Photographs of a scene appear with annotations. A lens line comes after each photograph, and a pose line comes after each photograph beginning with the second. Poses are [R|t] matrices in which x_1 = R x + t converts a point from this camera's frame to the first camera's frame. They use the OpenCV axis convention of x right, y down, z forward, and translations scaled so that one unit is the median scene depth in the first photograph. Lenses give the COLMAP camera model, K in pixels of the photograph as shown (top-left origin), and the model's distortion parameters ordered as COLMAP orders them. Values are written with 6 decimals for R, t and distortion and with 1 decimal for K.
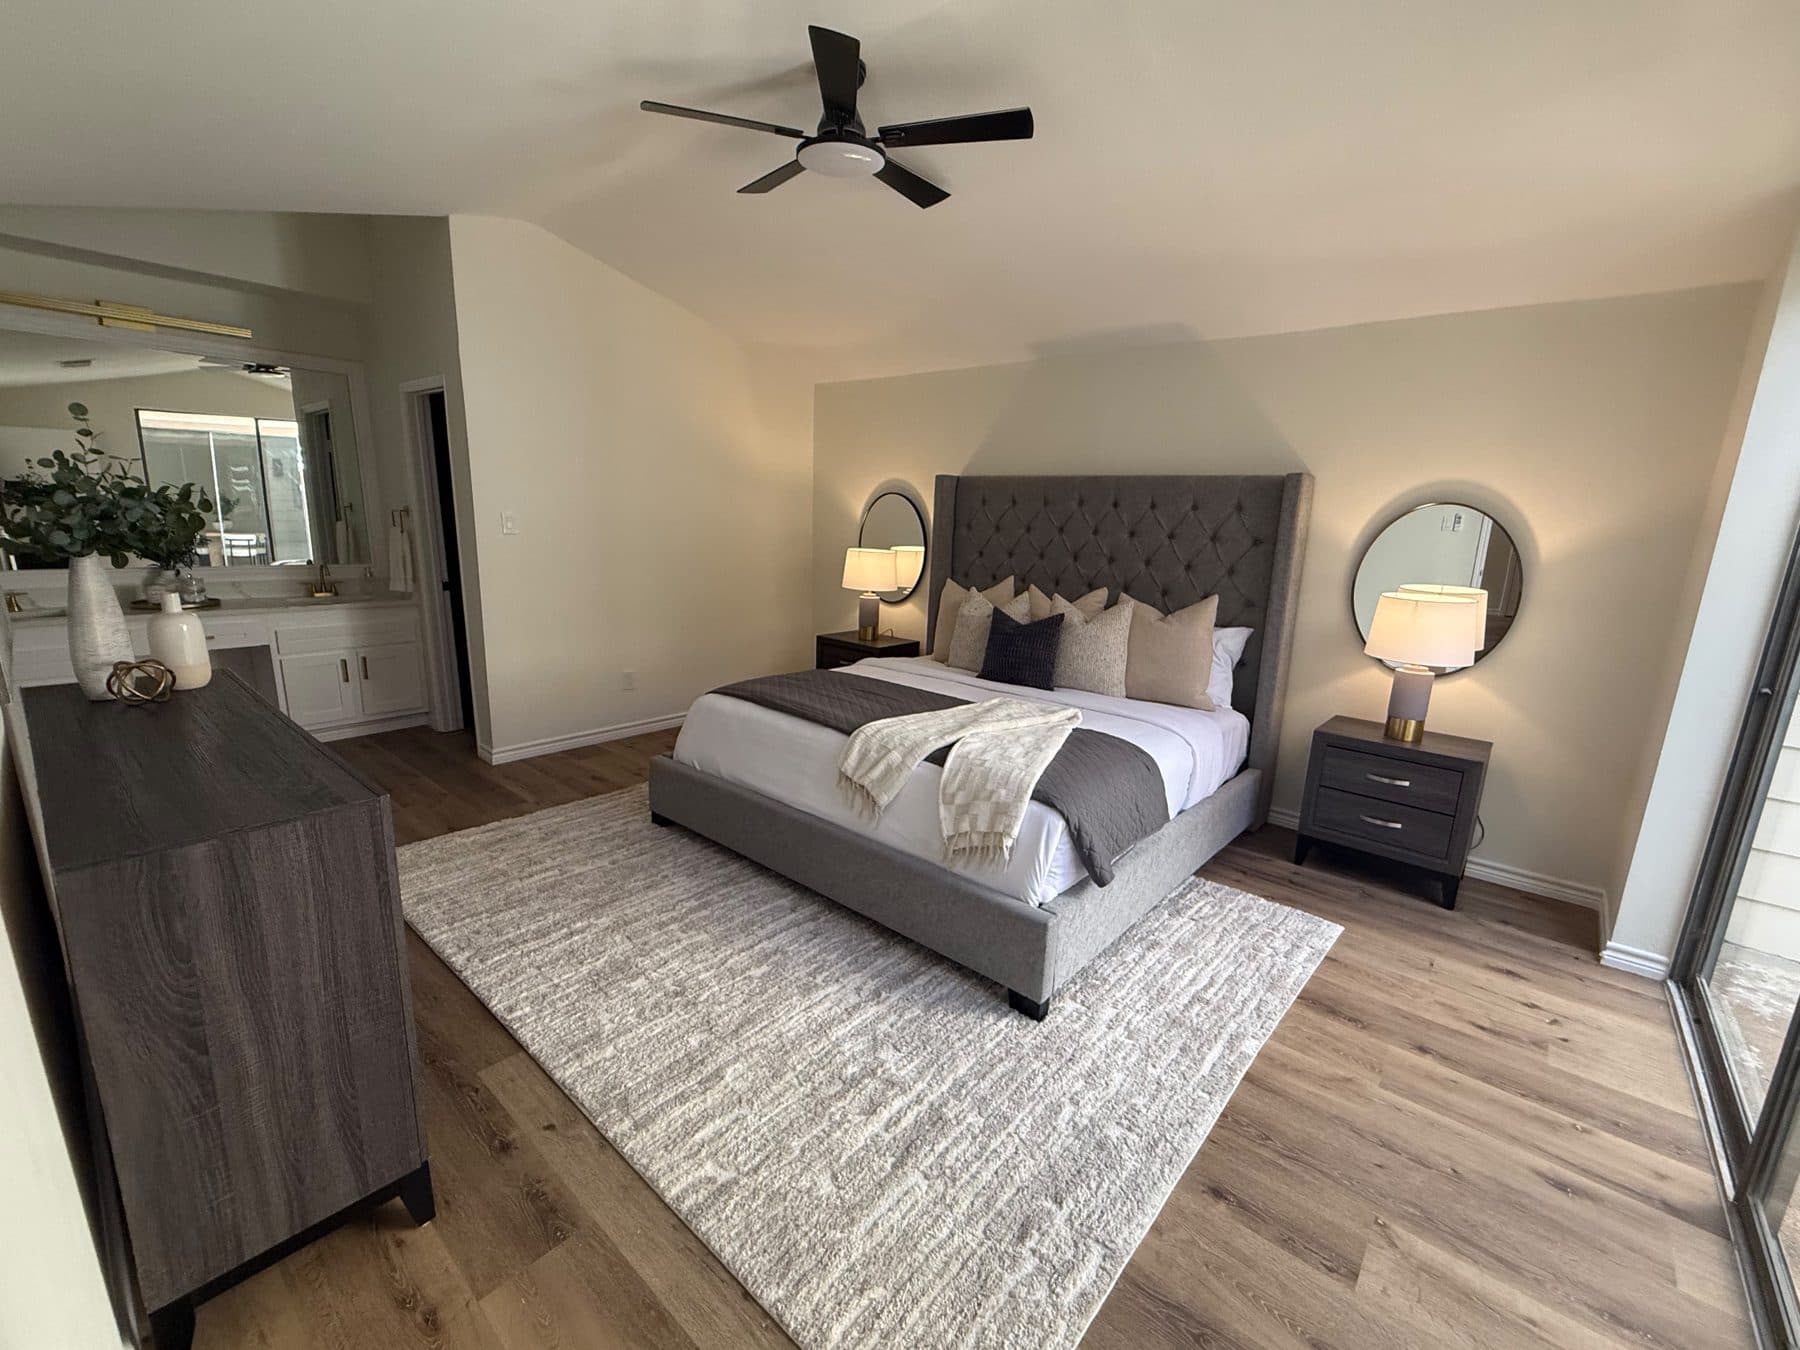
lens RADIAL K [[739.5, 0, 894.8], [0, 739.5, 673.0], [0, 0, 1]] dist [-0.002276, 0.000048]
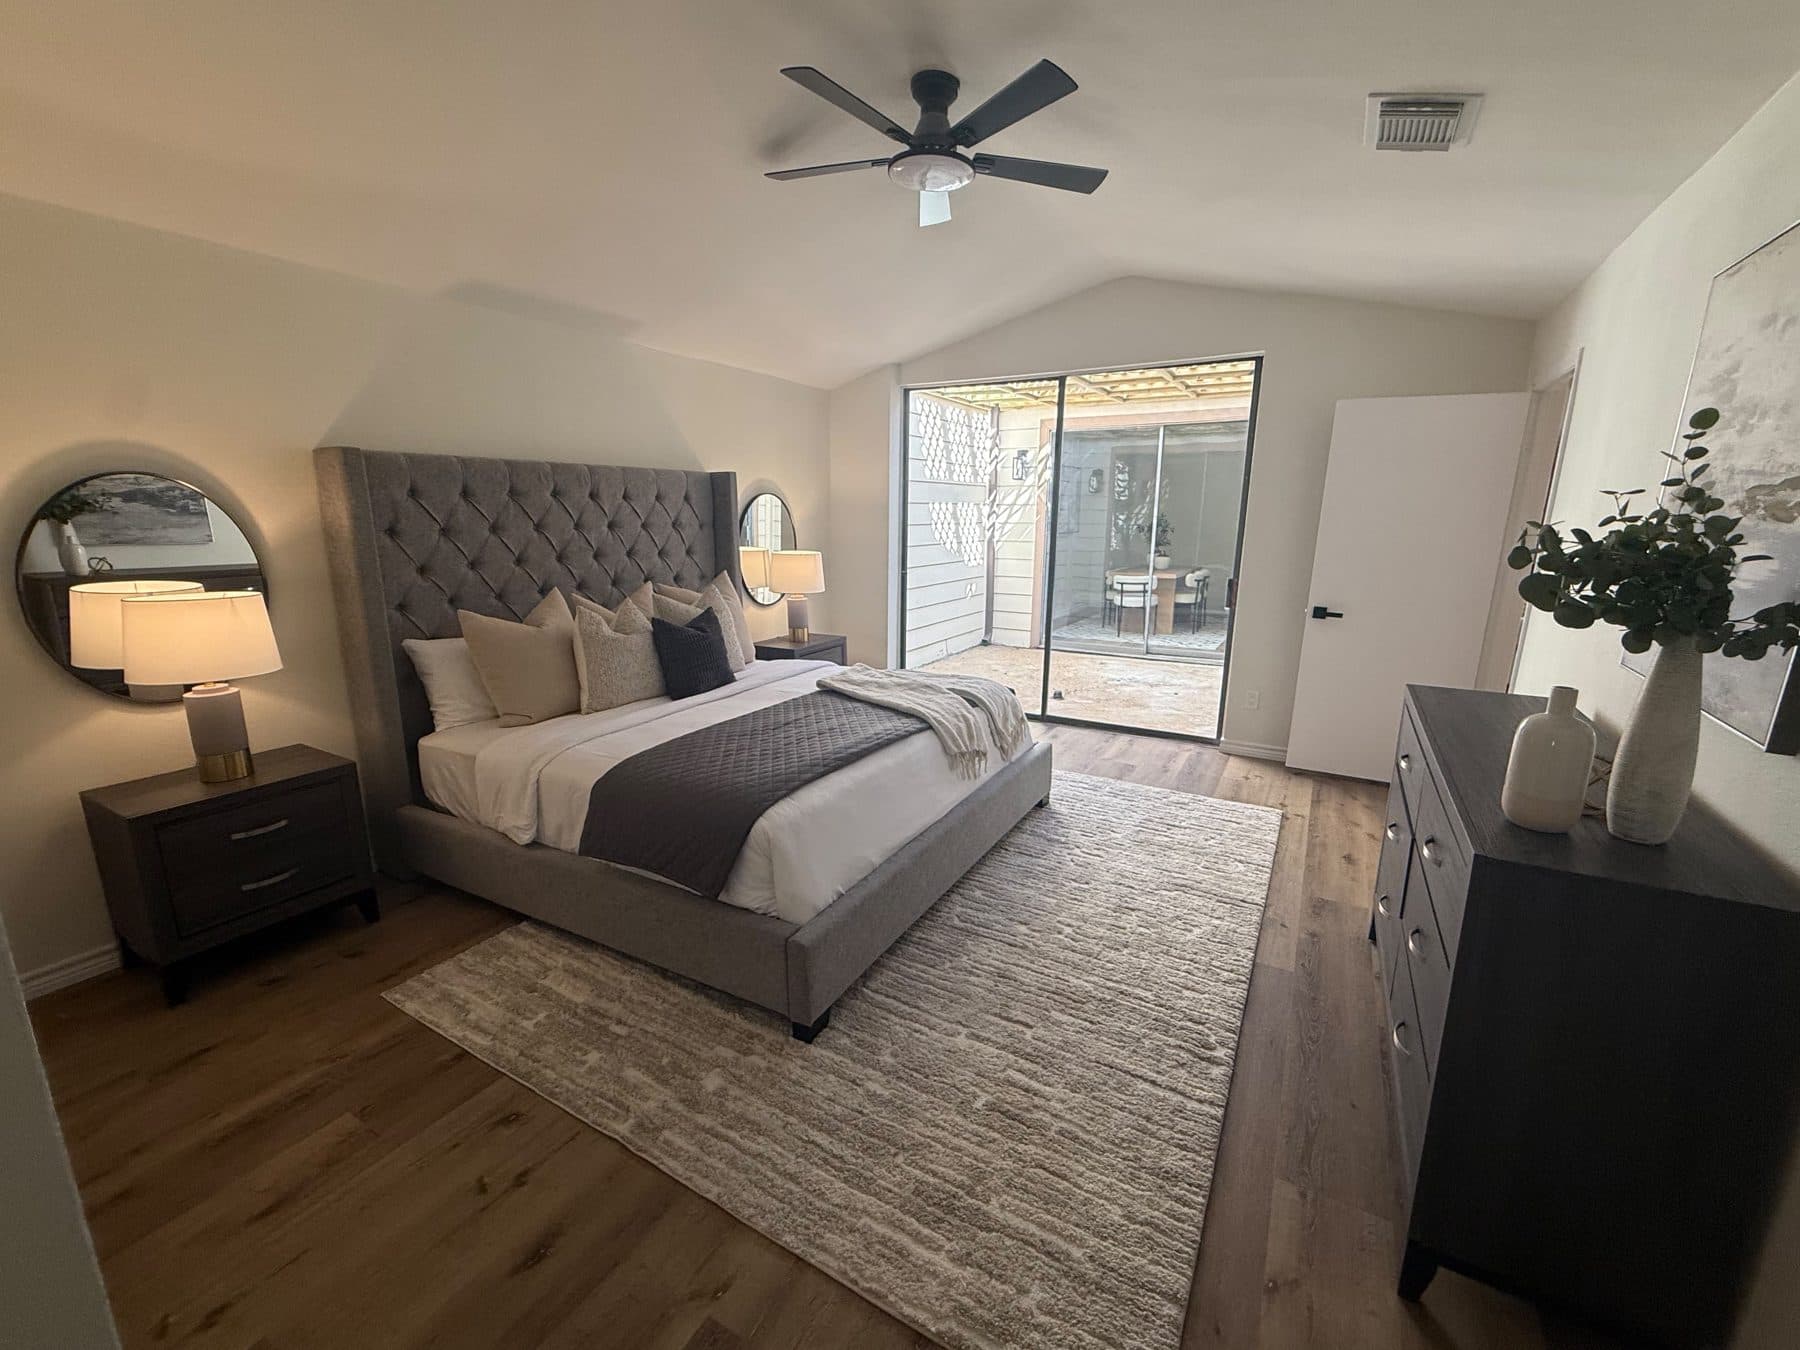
lens RADIAL K [[739.5, 0, 893.6], [0, 739.5, 674.8], [0, 0, 1]] dist [-0.002276, 0.000048]
pose [[-0.171818, -0.253559, 0.951938, -0.805767], [0.195871, 0.938223, 0.285259, -0.233286], [-0.965460, 0.235470, -0.111538, 0.887629]]
